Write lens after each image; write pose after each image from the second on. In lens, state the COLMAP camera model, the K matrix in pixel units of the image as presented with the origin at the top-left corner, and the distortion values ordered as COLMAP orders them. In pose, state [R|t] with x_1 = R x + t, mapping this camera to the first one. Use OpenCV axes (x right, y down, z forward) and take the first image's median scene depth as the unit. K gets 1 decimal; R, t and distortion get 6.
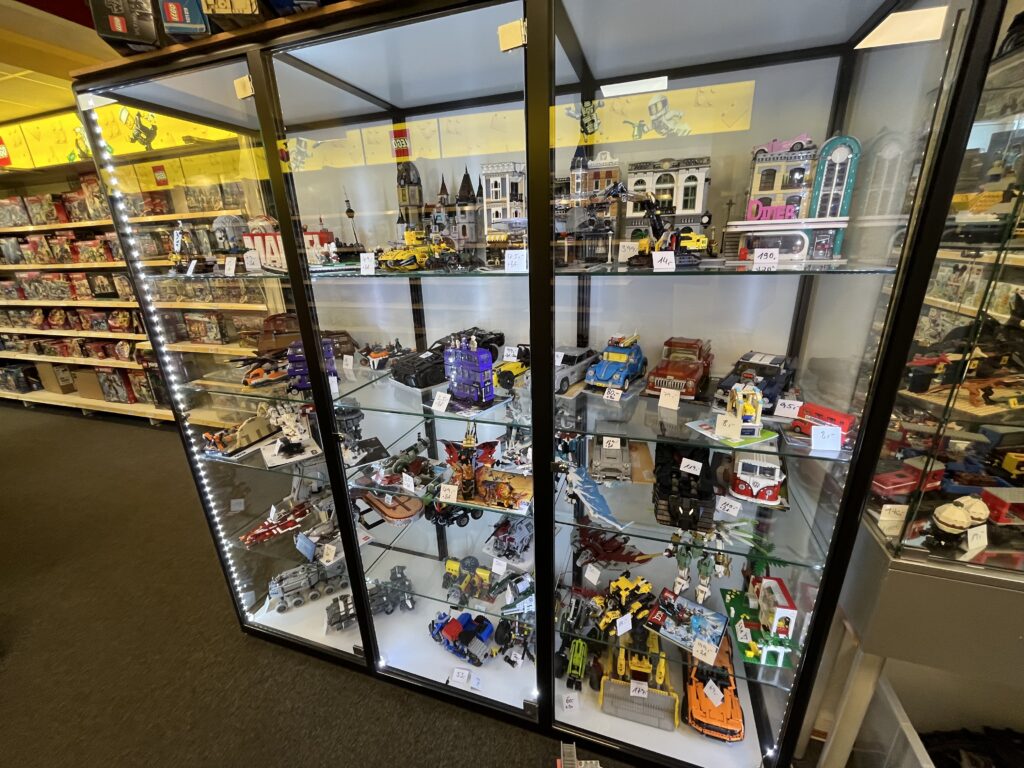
lens RADIAL K [[416.0, 0, 514.0], [0, 416.0, 384.5], [0, 0, 1]] dist [-0.003594, -0.000031]
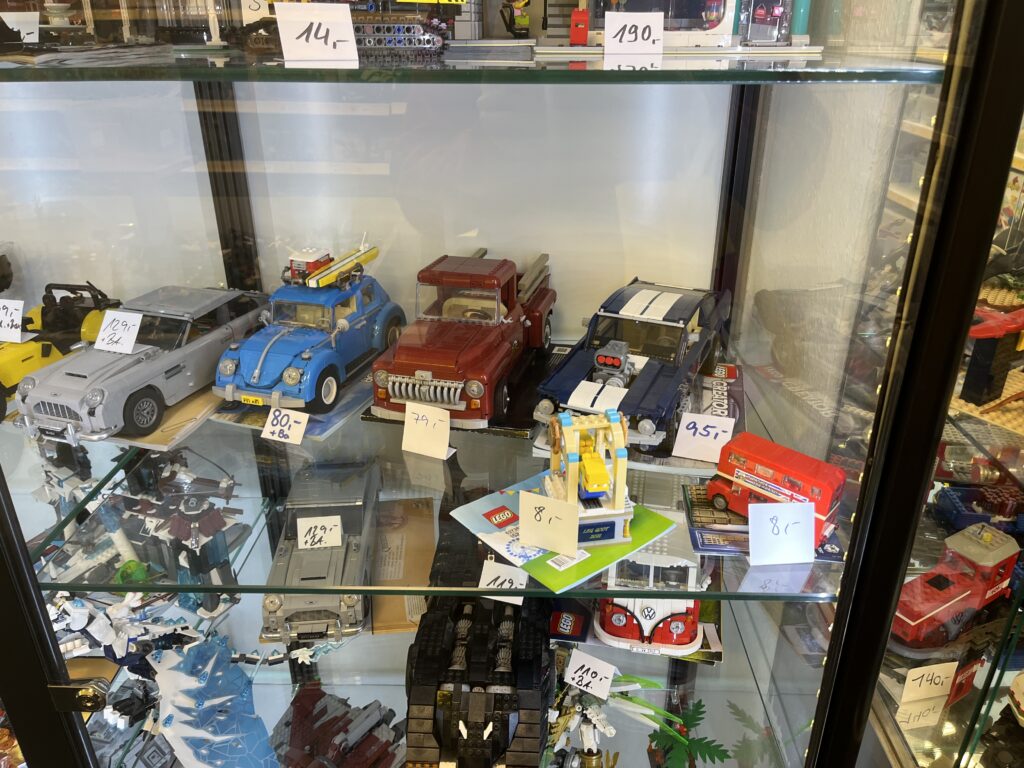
lens RADIAL K [[775.9, 0, 520.5], [0, 775.9, 388.8], [0, 0, 1]] dist [0.070968, -0.099641]
pose [[0.956487, -0.094796, 0.275946, 0.262896], [0.064732, 0.991125, 0.116107, -0.078062], [-0.284504, -0.093192, 0.954135, 0.307911]]
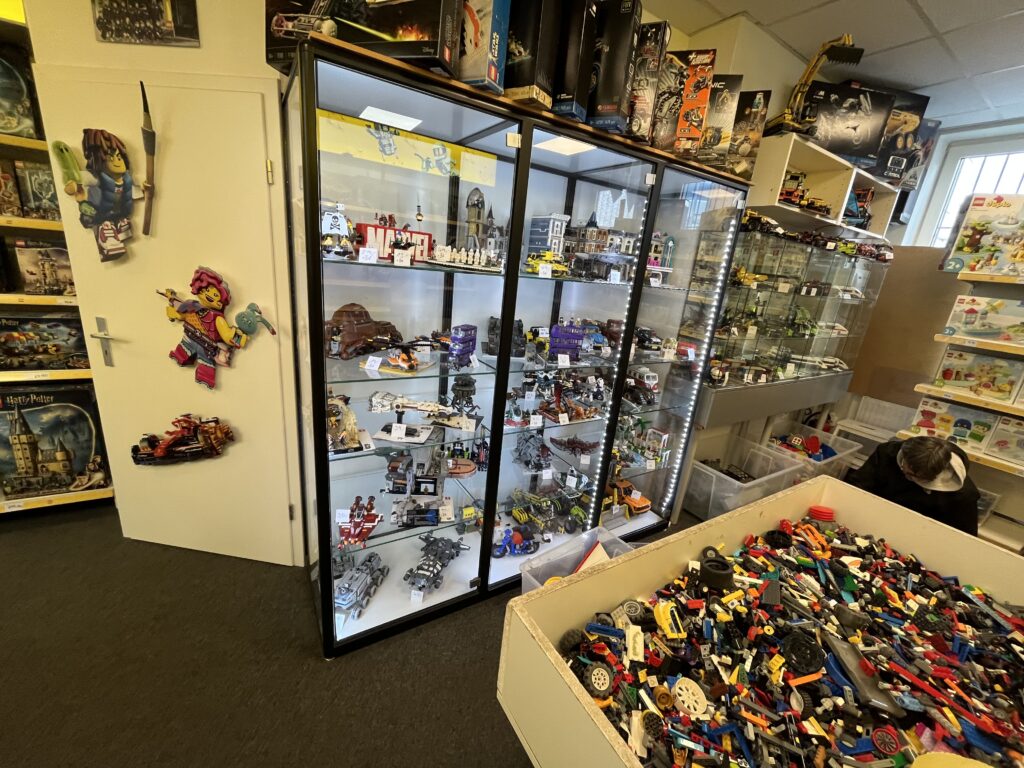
lens RADIAL K [[416.0, 0, 514.0], [0, 416.0, 384.5], [0, 0, 1]] dist [-0.003594, -0.000031]
pose [[0.638296, -0.123889, 0.759757, -1.551511], [0.133505, 0.989824, 0.049243, 0.035119], [-0.758126, 0.070000, 0.648340, 0.115760]]
